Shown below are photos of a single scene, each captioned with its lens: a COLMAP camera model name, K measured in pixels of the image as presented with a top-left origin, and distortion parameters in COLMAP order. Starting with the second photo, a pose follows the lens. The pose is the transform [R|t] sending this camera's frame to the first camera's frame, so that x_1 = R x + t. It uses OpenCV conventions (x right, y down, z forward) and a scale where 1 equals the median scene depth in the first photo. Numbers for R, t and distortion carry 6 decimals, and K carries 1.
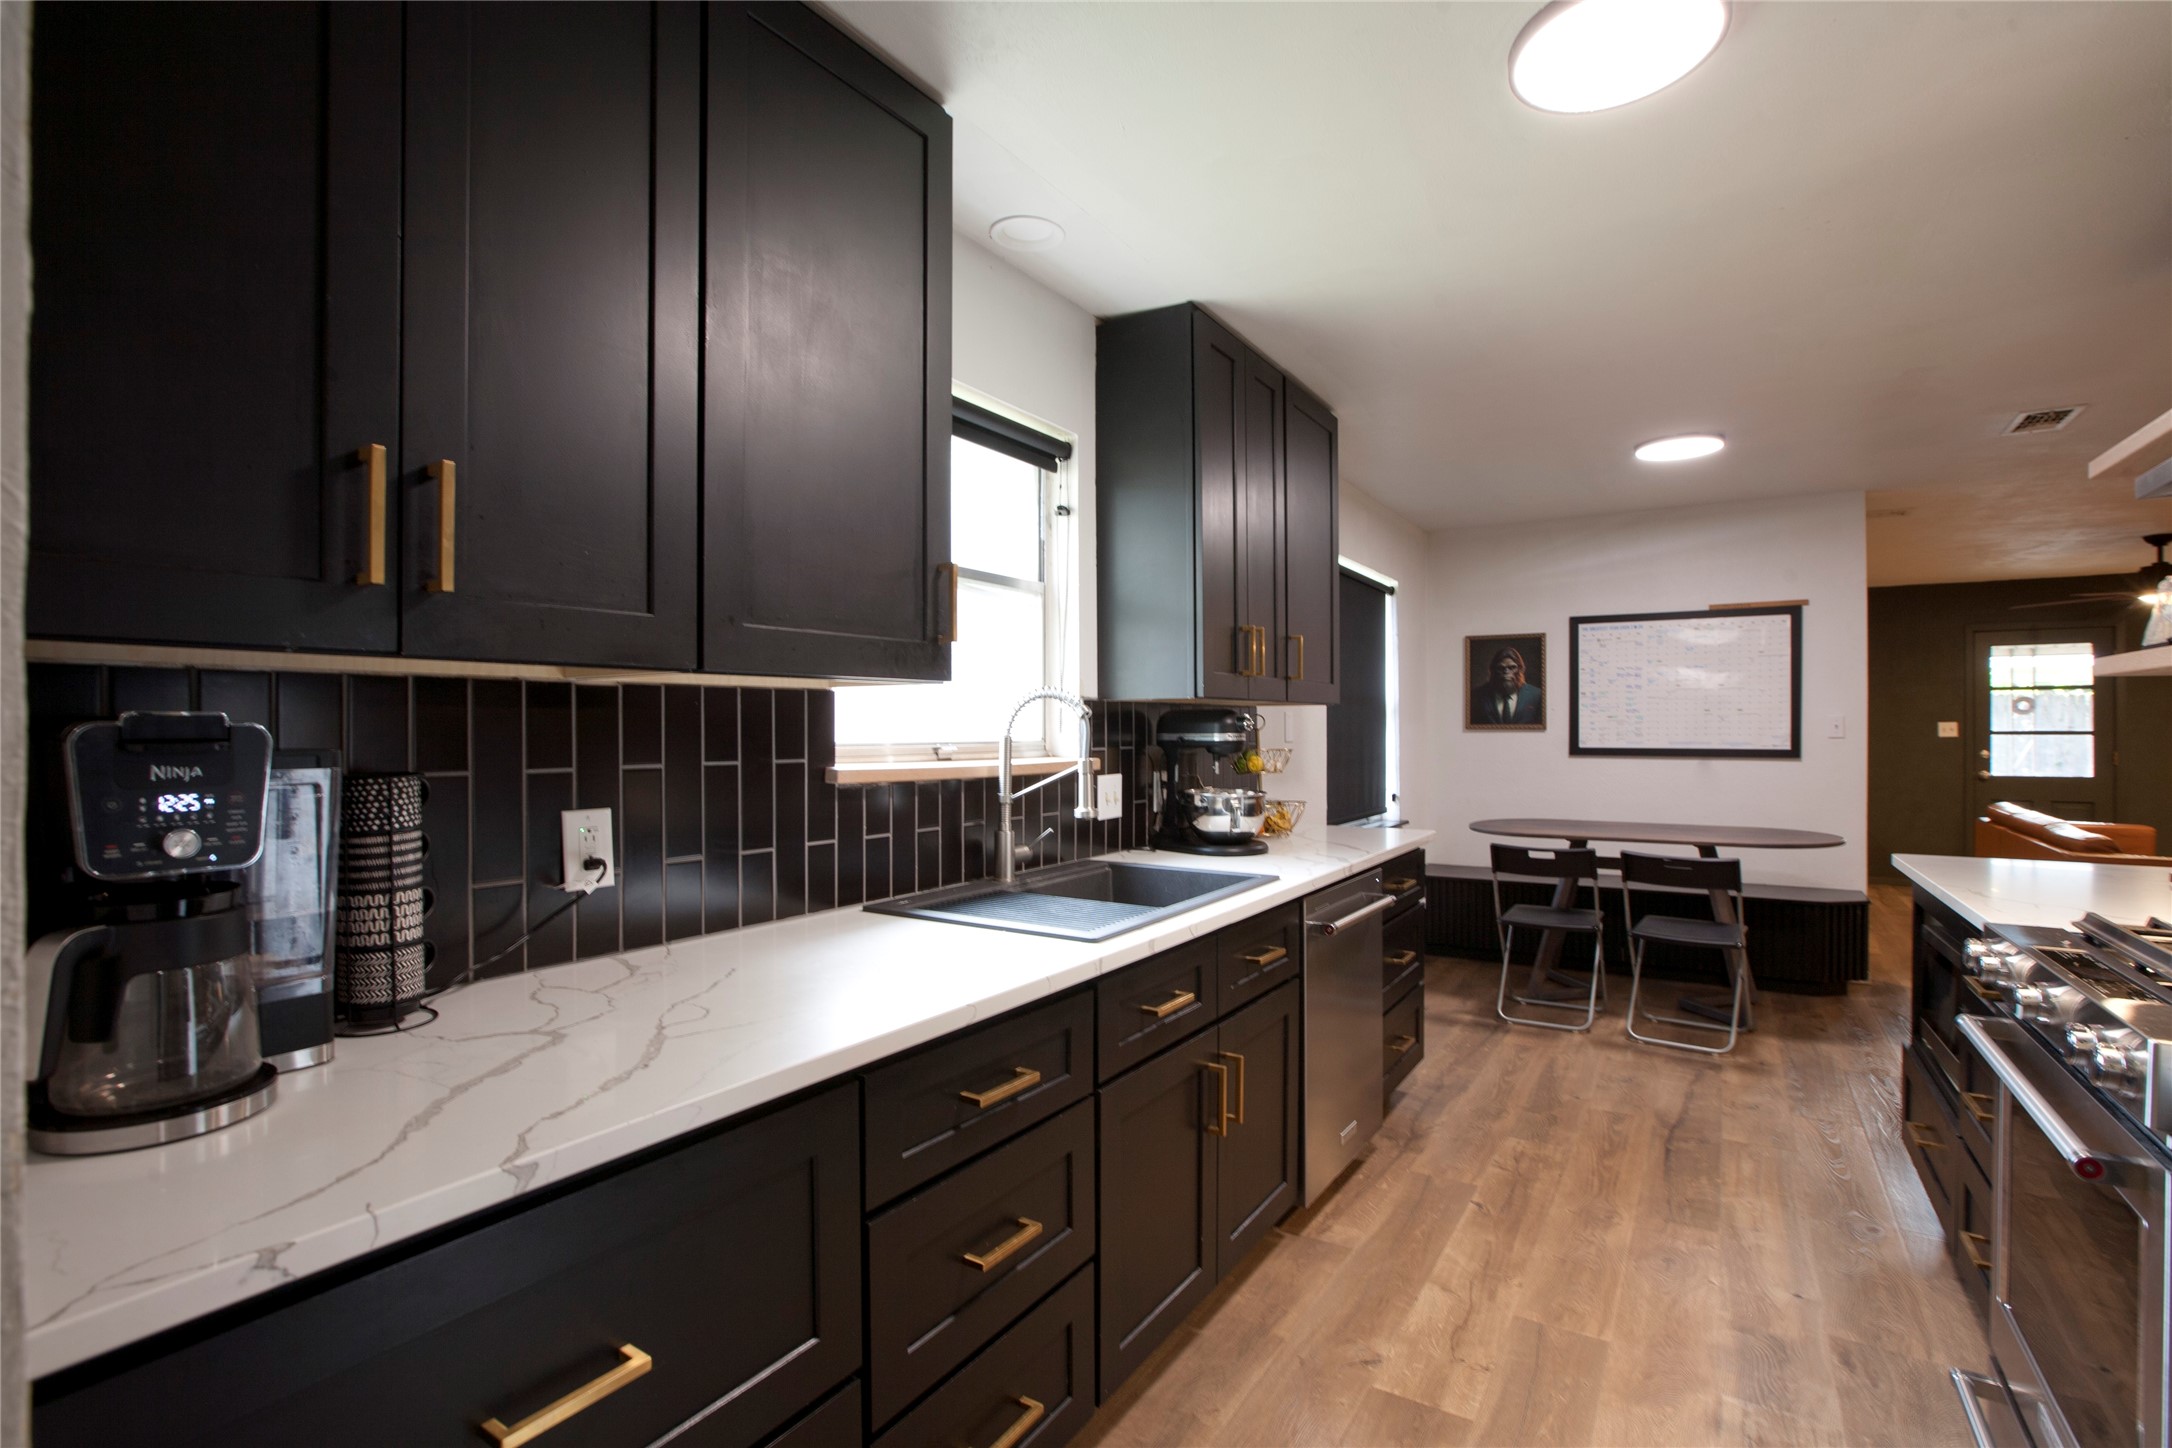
lens RADIAL K [[1009.6, 0, 1082.8], [0, 1009.6, 725.6], [0, 0, 1]] dist [-0.046082, 0.013384]
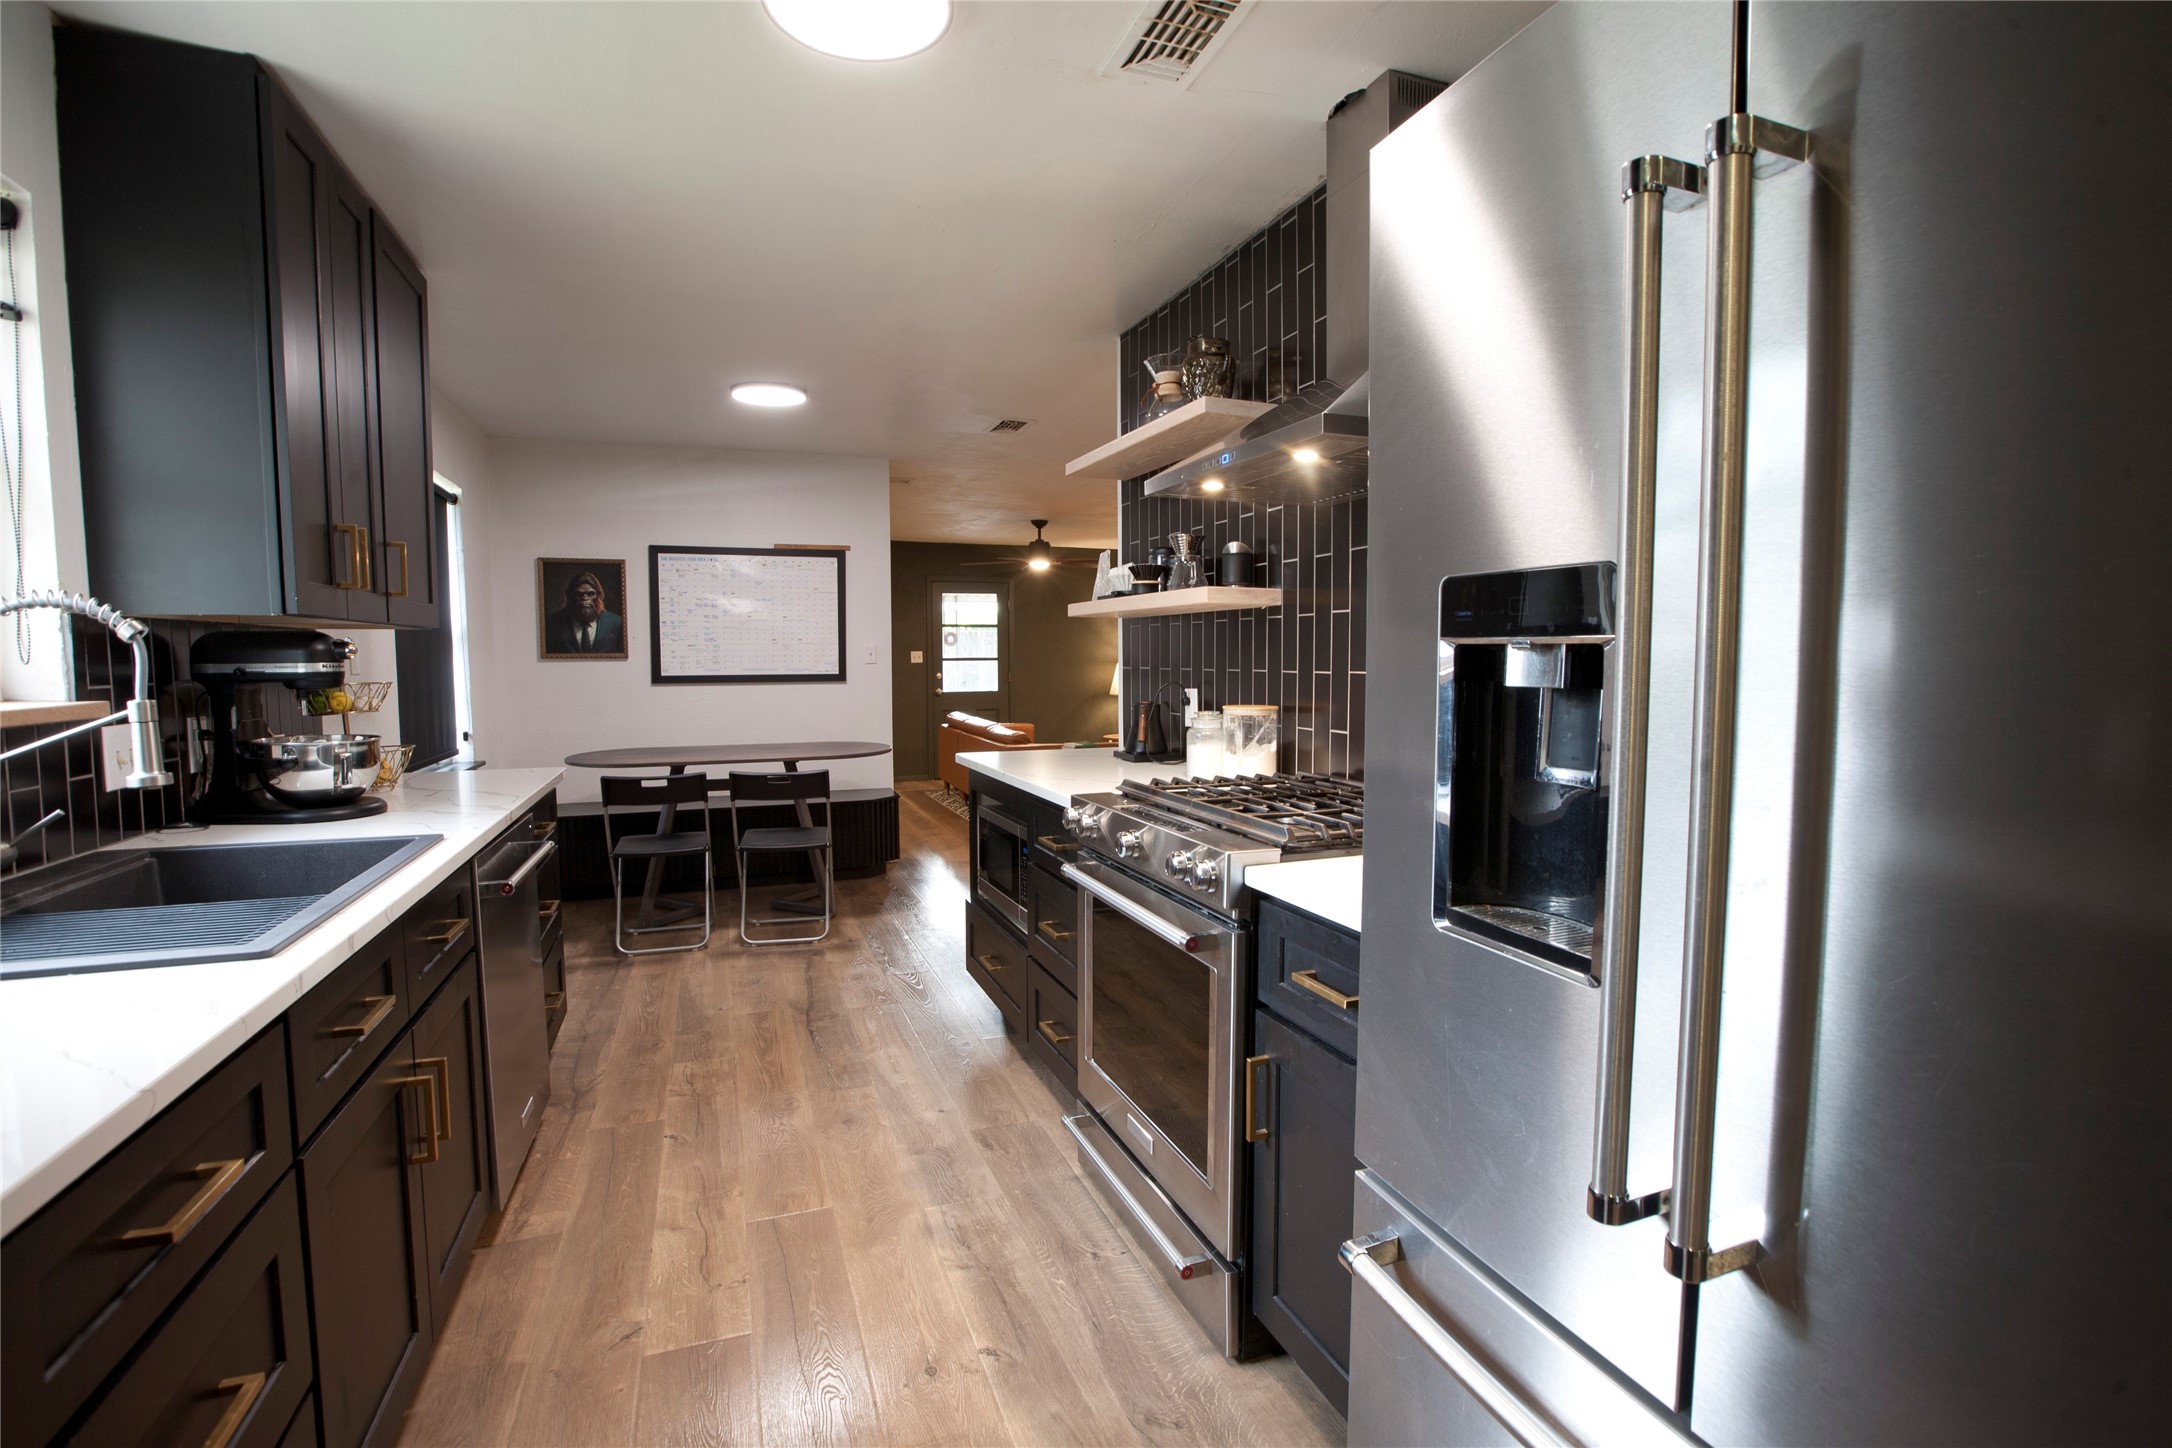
lens RADIAL K [[1009.6, 0, 1090.1], [0, 1009.6, 723.9], [0, 0, 1]] dist [-0.046082, 0.013384]
pose [[0.597970, -0.055644, 0.799585, -0.099750], [0.001669, 0.997672, 0.068181, 0.003491], [-0.801517, -0.039436, 0.596670, 0.073310]]
